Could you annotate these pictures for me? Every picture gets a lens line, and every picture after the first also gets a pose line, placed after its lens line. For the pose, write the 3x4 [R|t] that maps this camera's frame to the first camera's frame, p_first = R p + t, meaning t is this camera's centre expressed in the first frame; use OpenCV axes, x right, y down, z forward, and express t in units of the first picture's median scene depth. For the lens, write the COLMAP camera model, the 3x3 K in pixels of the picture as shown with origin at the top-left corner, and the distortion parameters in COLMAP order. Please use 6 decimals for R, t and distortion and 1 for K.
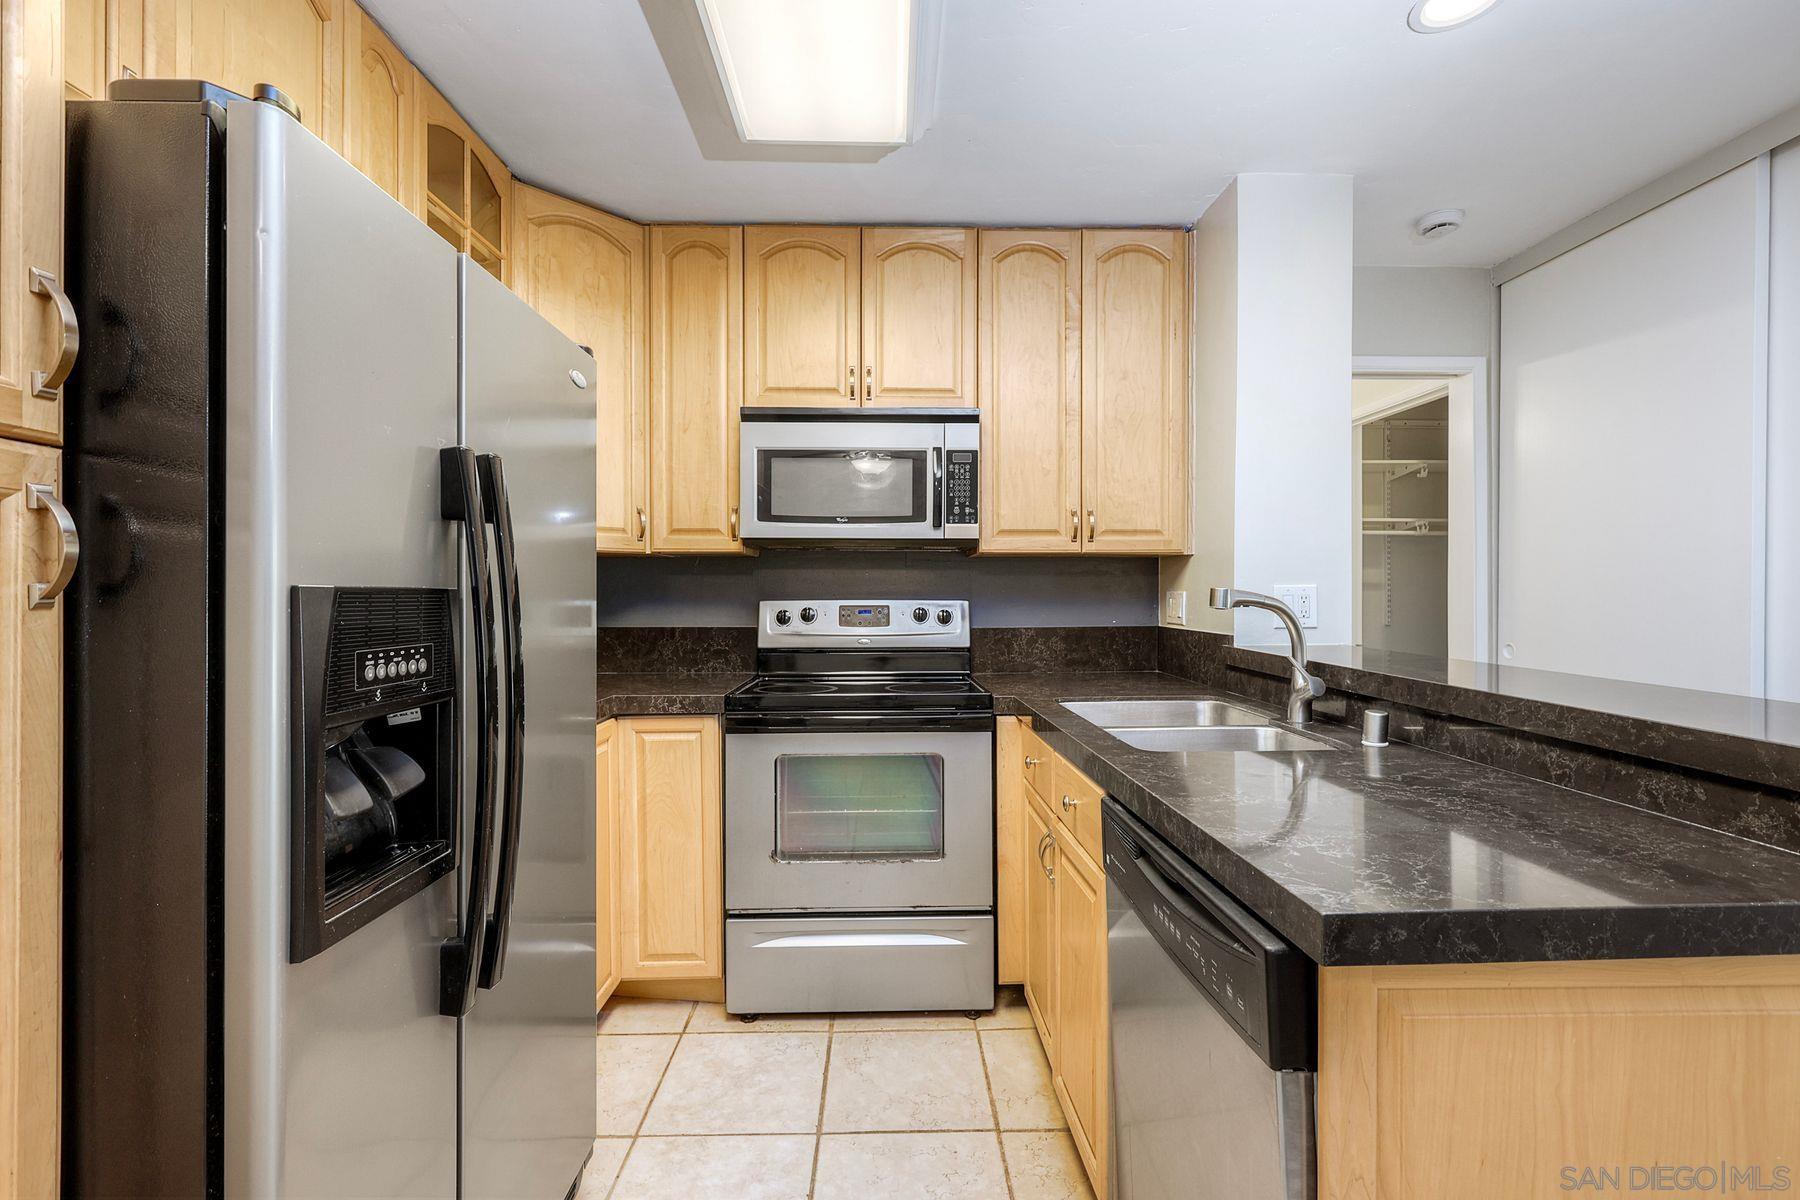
lens RADIAL K [[794.2, 0, 908.4], [0, 794.2, 586.3], [0, 0, 1]] dist [0.004181, 0.000837]
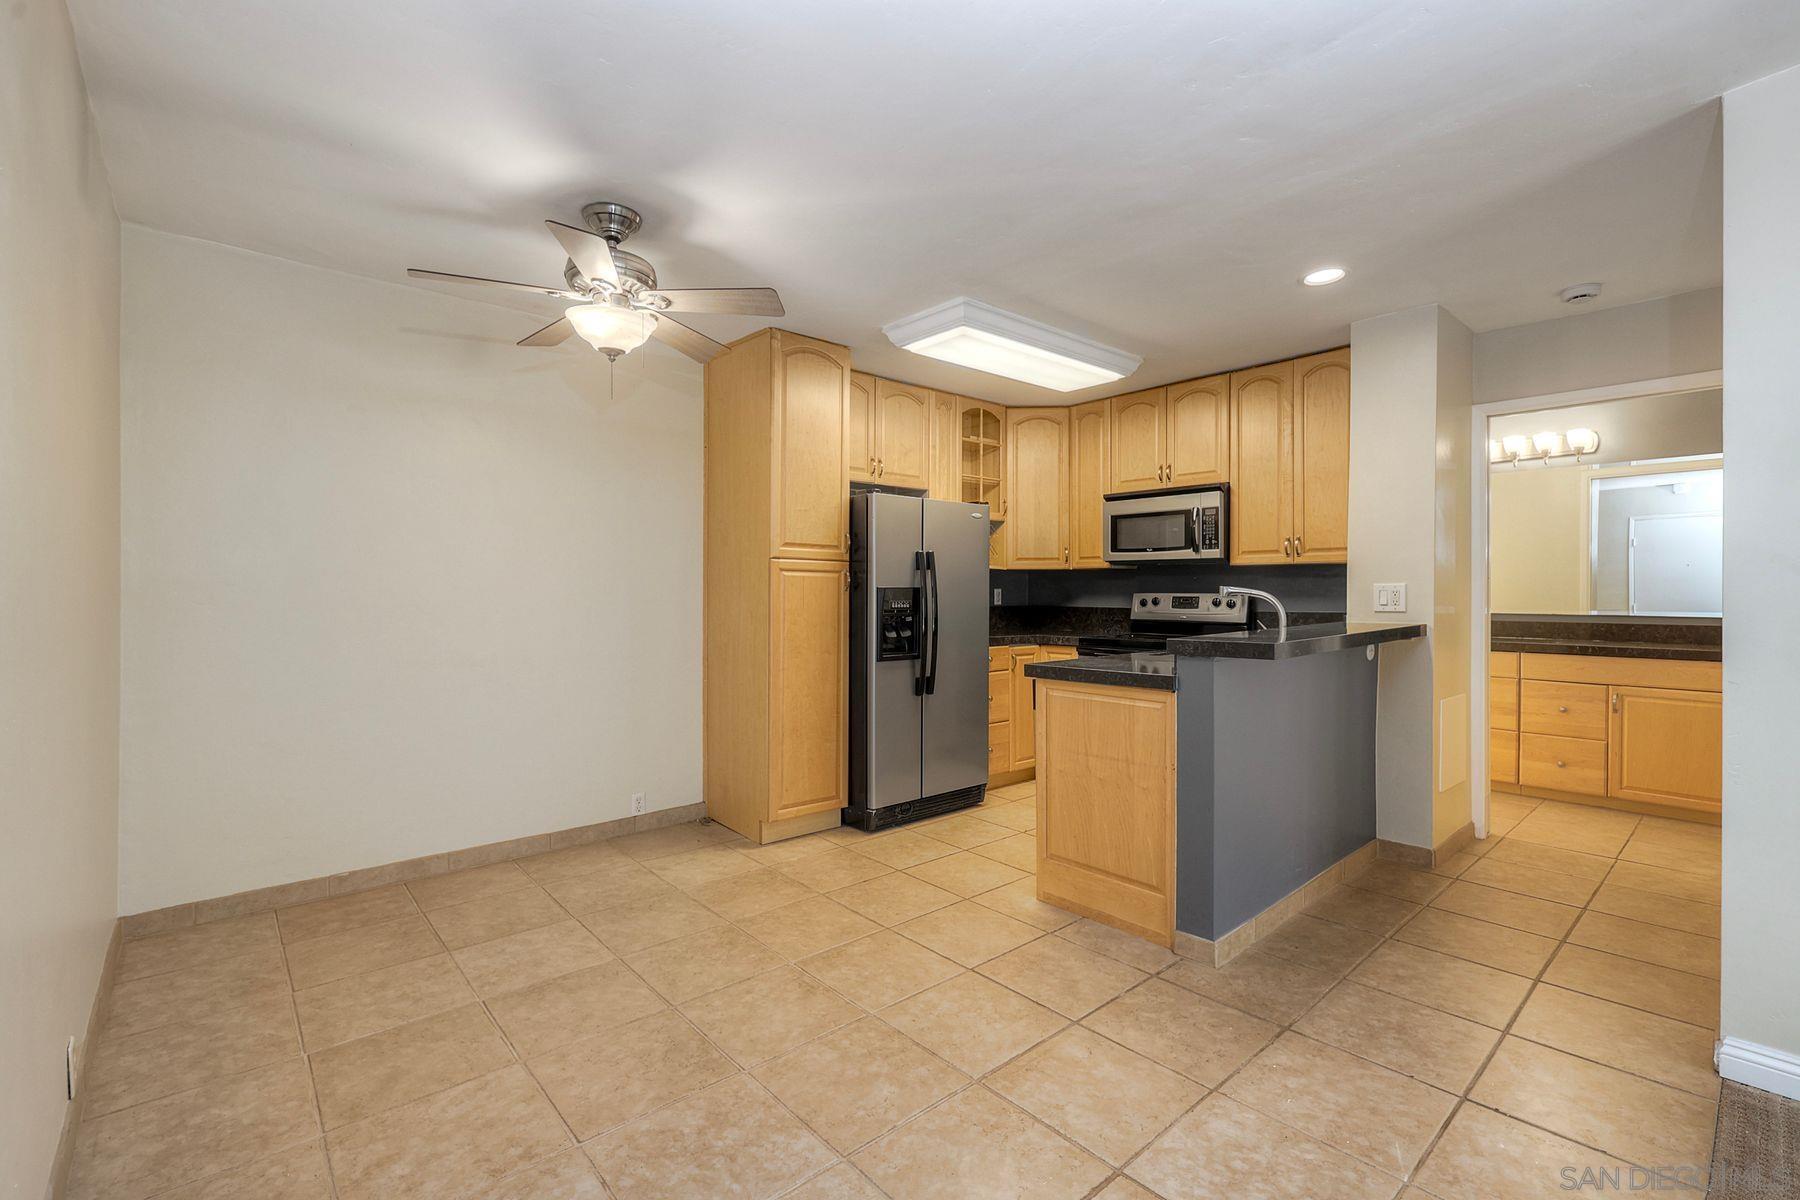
lens RADIAL K [[794.2, 0, 915.9], [0, 794.2, 598.7], [0, 0, 1]] dist [0.004181, 0.000837]
pose [[0.656131, 0.007713, -0.754607, 0.944363], [0.006127, 0.999860, 0.015547, -0.001520], [0.754622, -0.014824, 0.655992, -0.627073]]
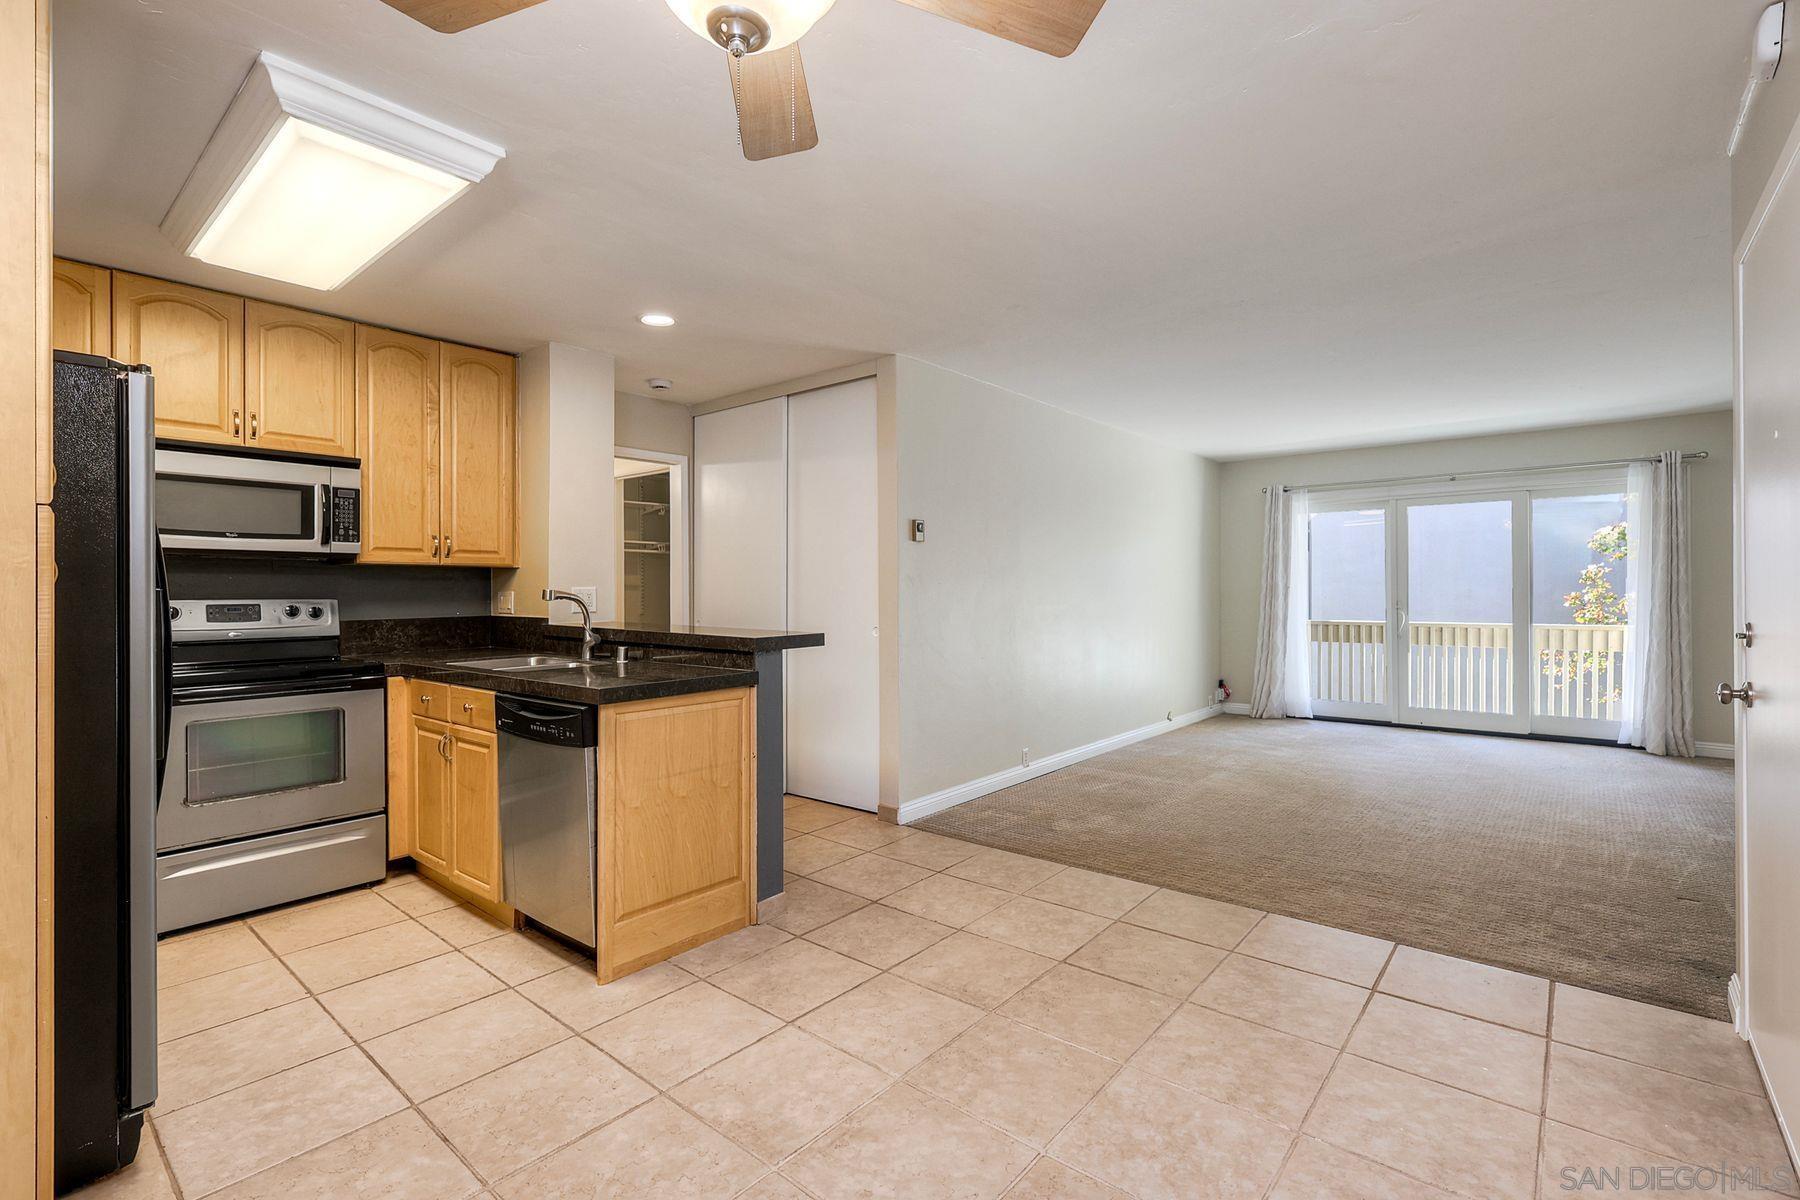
lens RADIAL K [[794.2, 0, 903.3], [0, 794.2, 596.0], [0, 0, 1]] dist [0.004181, 0.000837]
pose [[0.662443, -0.007935, 0.749070, -0.315121], [-0.001074, 0.999933, 0.011542, -0.003591], [-0.749112, -0.008451, 0.662390, -0.601982]]
